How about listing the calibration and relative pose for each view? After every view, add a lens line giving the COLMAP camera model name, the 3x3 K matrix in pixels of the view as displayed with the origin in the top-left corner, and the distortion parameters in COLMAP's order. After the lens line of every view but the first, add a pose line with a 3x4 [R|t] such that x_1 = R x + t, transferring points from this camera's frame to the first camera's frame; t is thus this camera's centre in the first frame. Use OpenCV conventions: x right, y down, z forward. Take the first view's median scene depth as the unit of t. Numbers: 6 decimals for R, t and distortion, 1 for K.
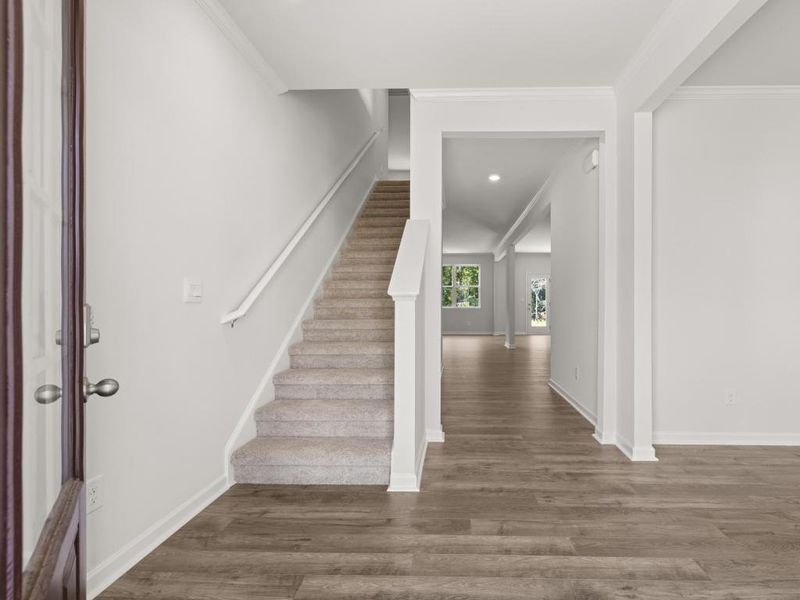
lens RADIAL K [[367.9, 0, 400.9], [0, 367.9, 301.6], [0, 0, 1]] dist [-0.002517, 0.000607]
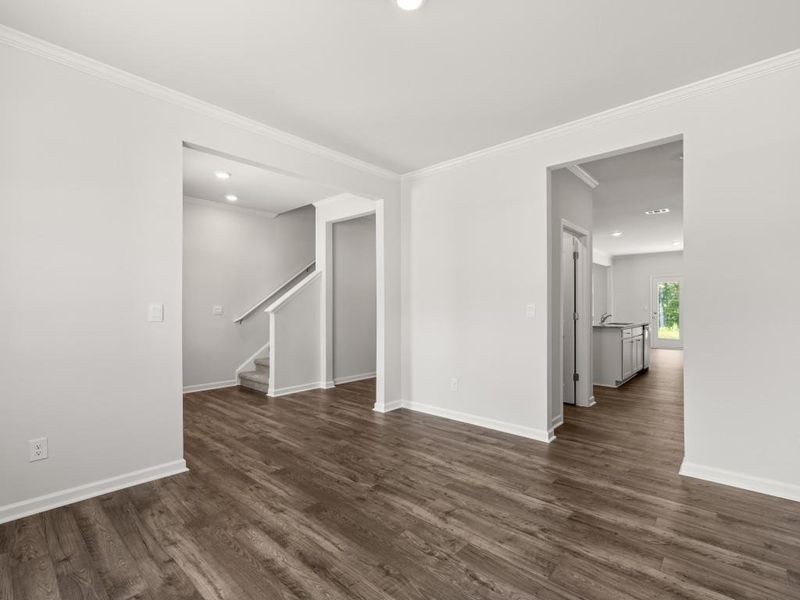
lens RADIAL K [[367.0, 0, 392.4], [0, 367.0, 301.8], [0, 0, 1]] dist [-0.000163, -0.000090]
pose [[0.761554, -0.008941, -0.648040, 1.662440], [0.003520, 0.999947, -0.009661, -0.041347], [0.648092, 0.005076, 0.761545, -0.209957]]
